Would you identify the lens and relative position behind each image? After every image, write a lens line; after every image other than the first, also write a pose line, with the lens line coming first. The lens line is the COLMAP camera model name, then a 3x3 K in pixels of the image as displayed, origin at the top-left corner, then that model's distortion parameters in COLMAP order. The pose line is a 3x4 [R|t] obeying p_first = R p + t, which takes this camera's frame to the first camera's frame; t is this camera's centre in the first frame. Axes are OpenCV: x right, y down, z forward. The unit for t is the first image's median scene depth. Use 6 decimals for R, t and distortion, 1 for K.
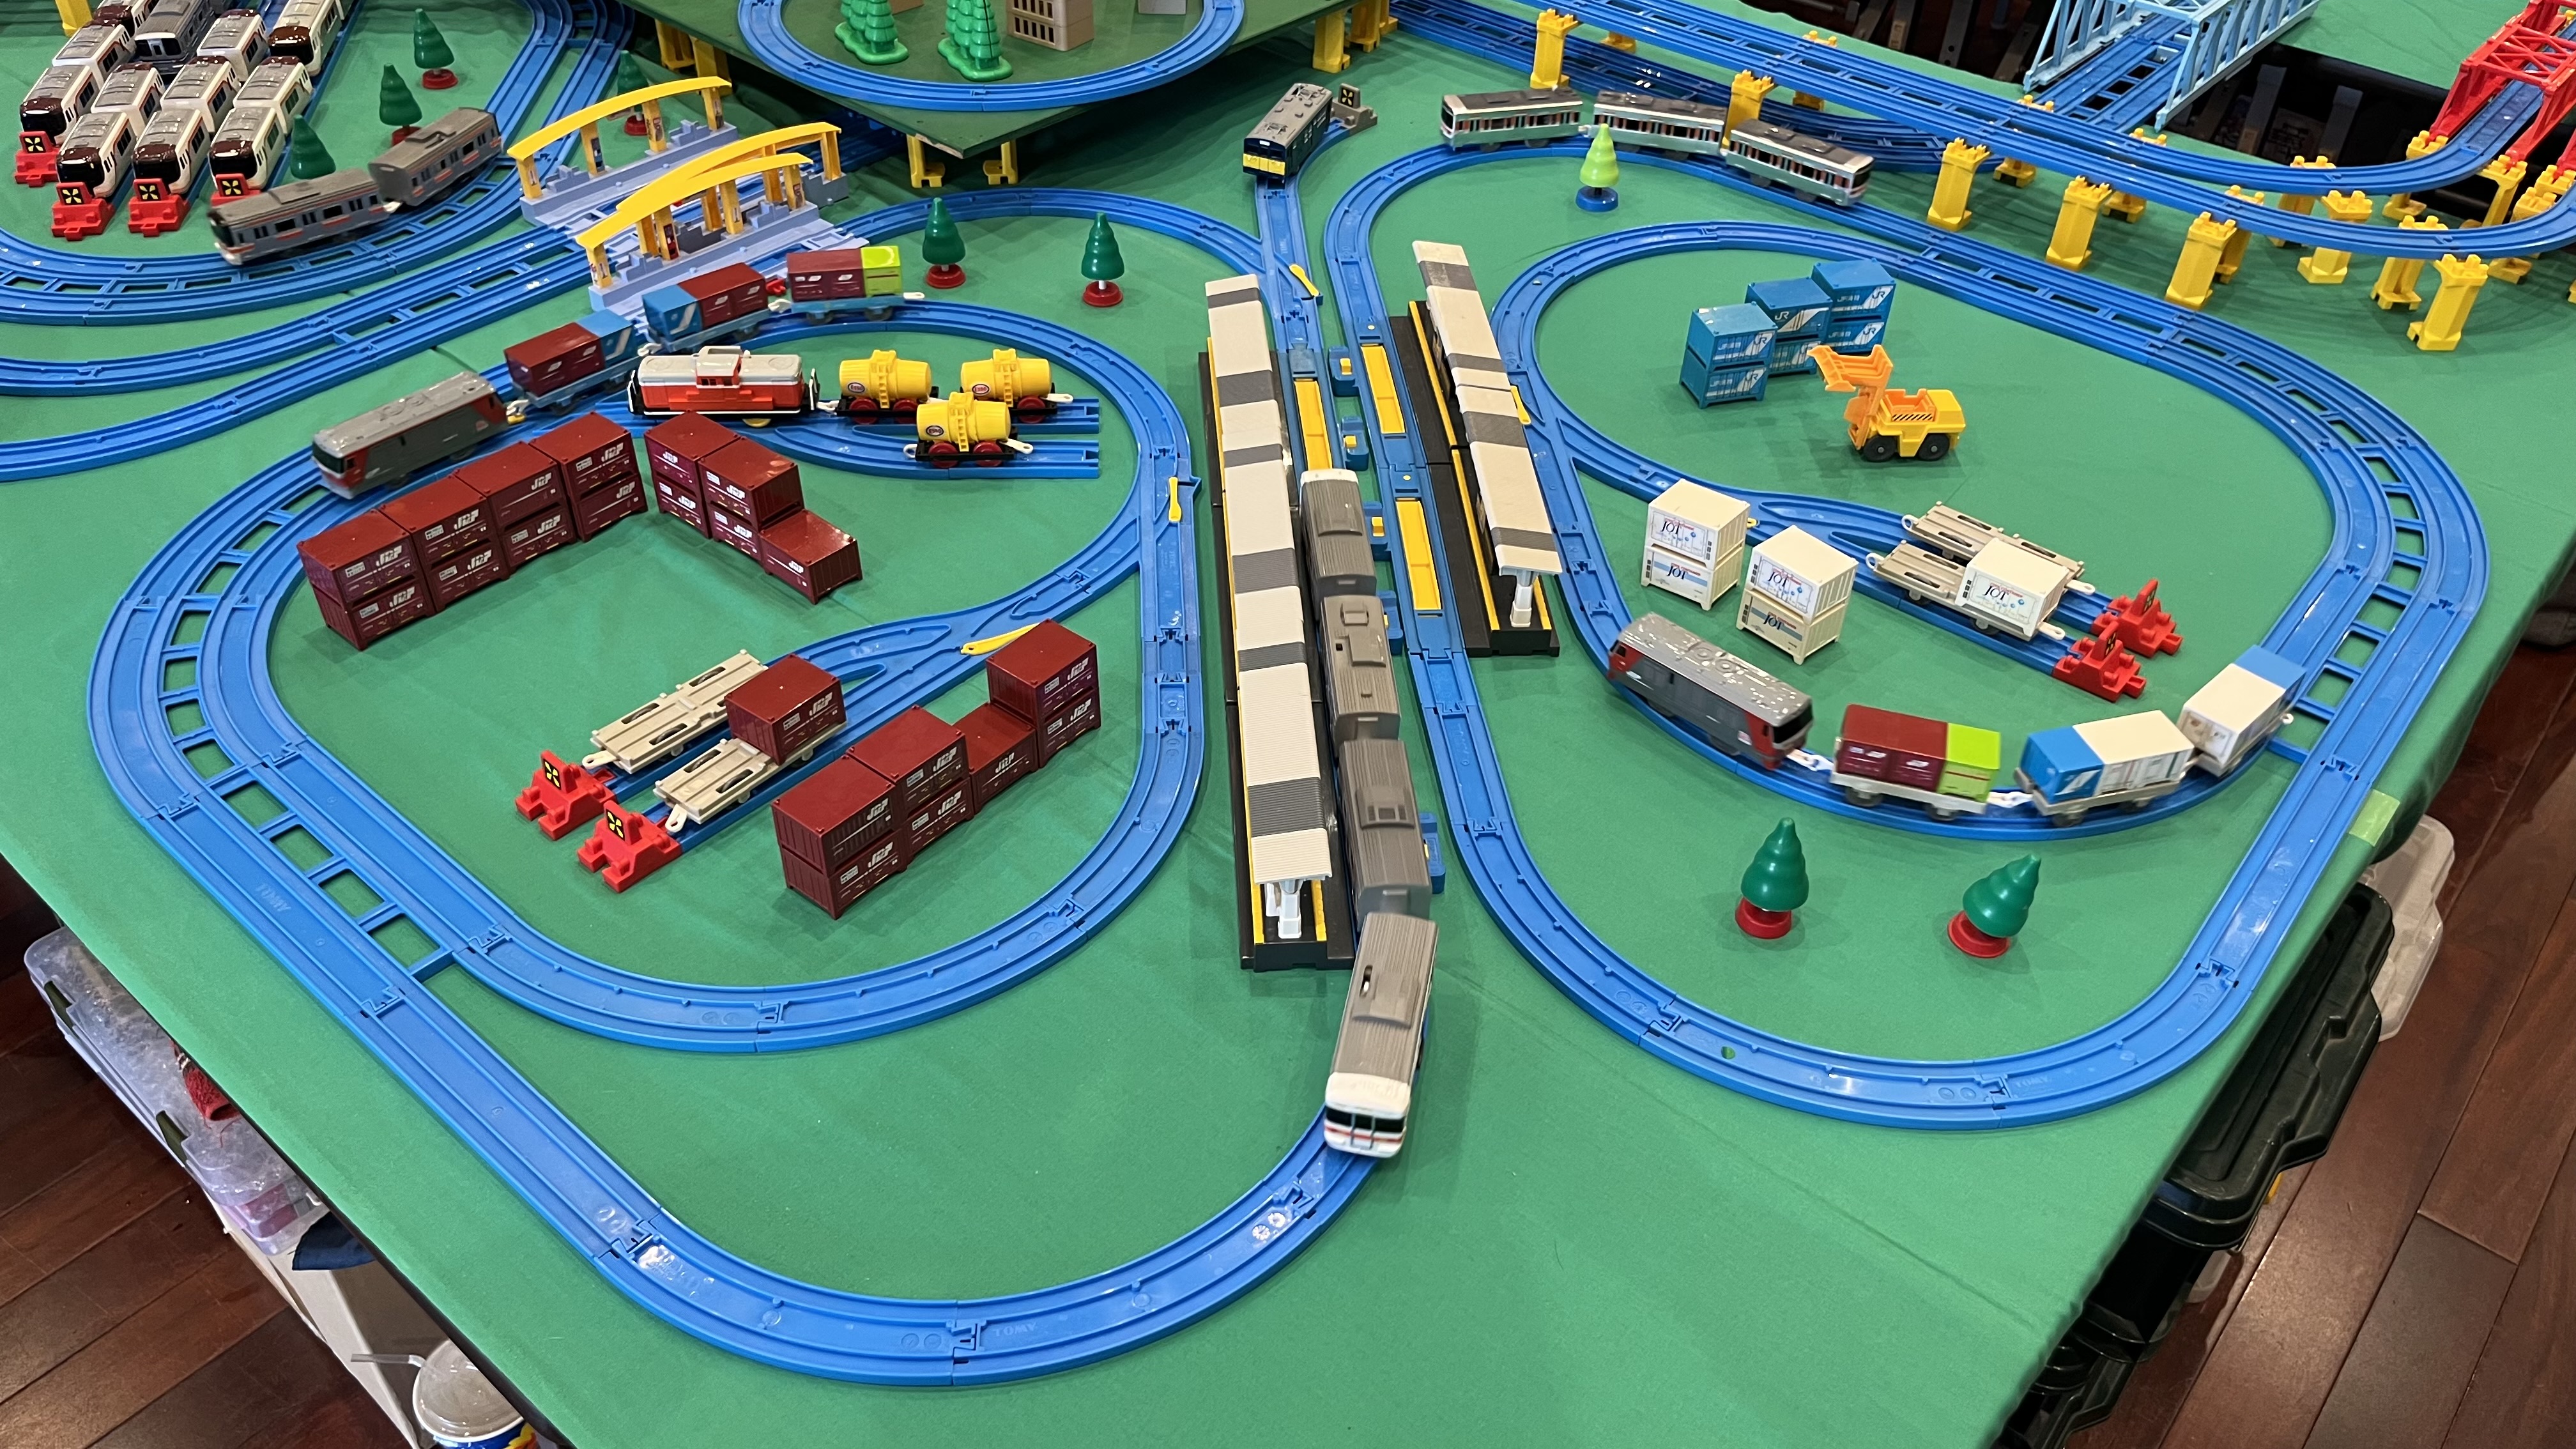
lens RADIAL K [[1906.0, 0, 1288.0], [0, 1906.0, 724.5], [0, 0, 1]] dist [0.072134, -0.115258]
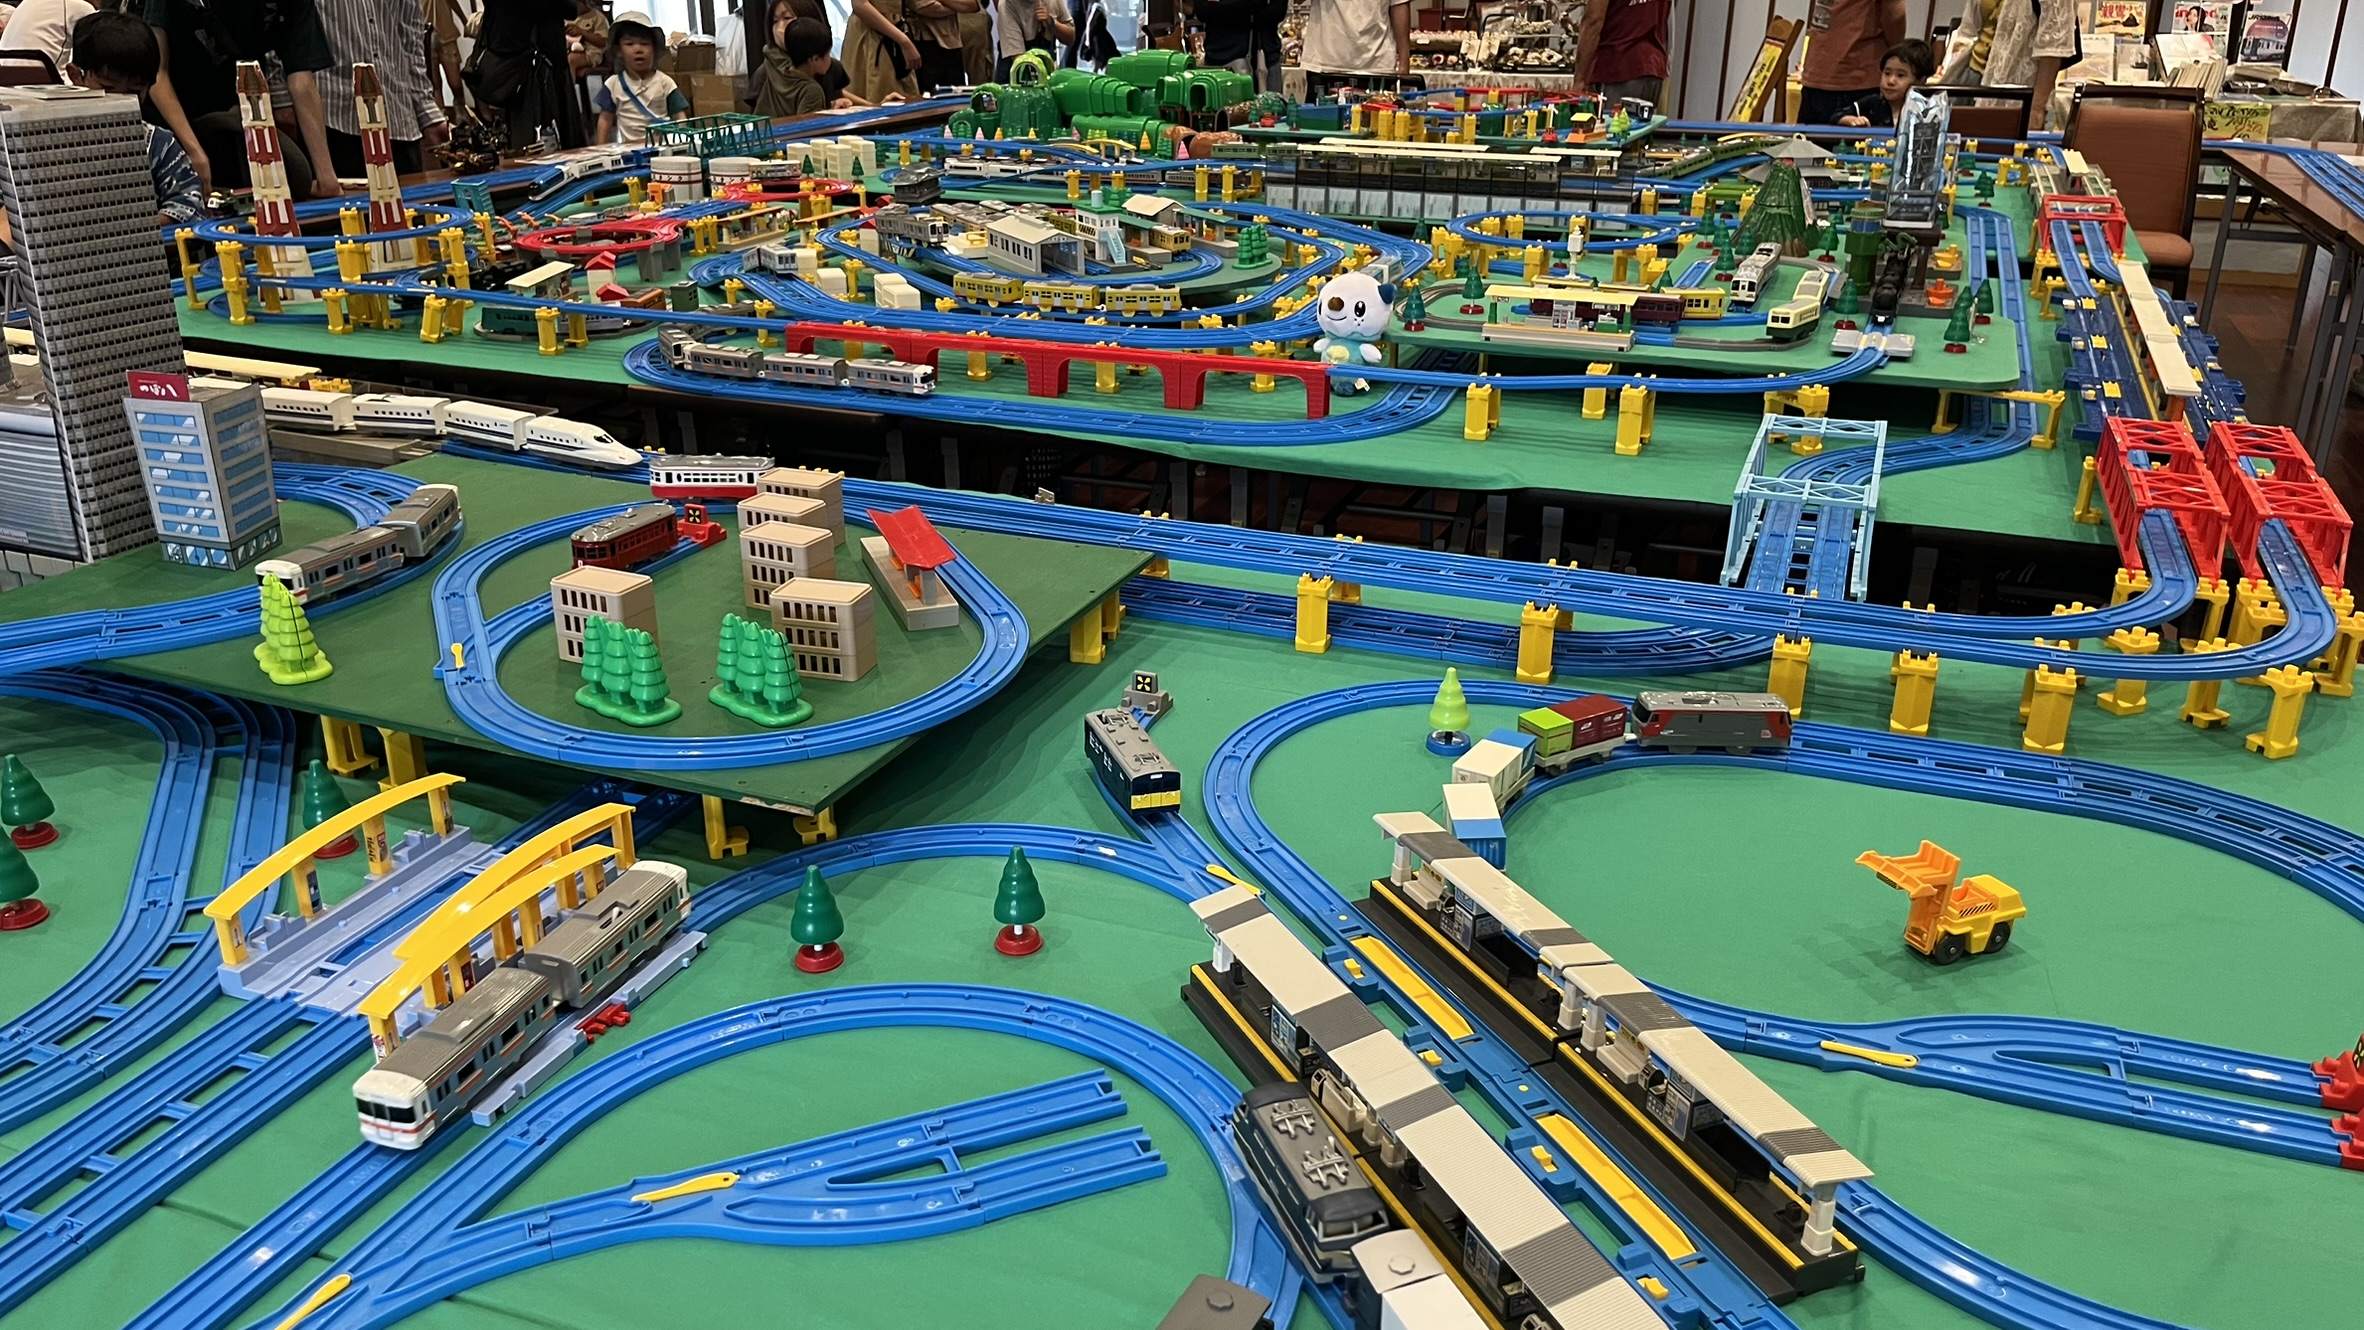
lens RADIAL K [[1808.1, 0, 1182.0], [0, 1808.1, 665.0], [0, 0, 1]] dist [0.020591, -0.000796]
pose [[0.943508, -0.142860, 0.298972, -0.233362], [0.230270, 0.931494, -0.281594, -0.093766], [-0.238262, 0.334530, 0.911768, 0.215405]]
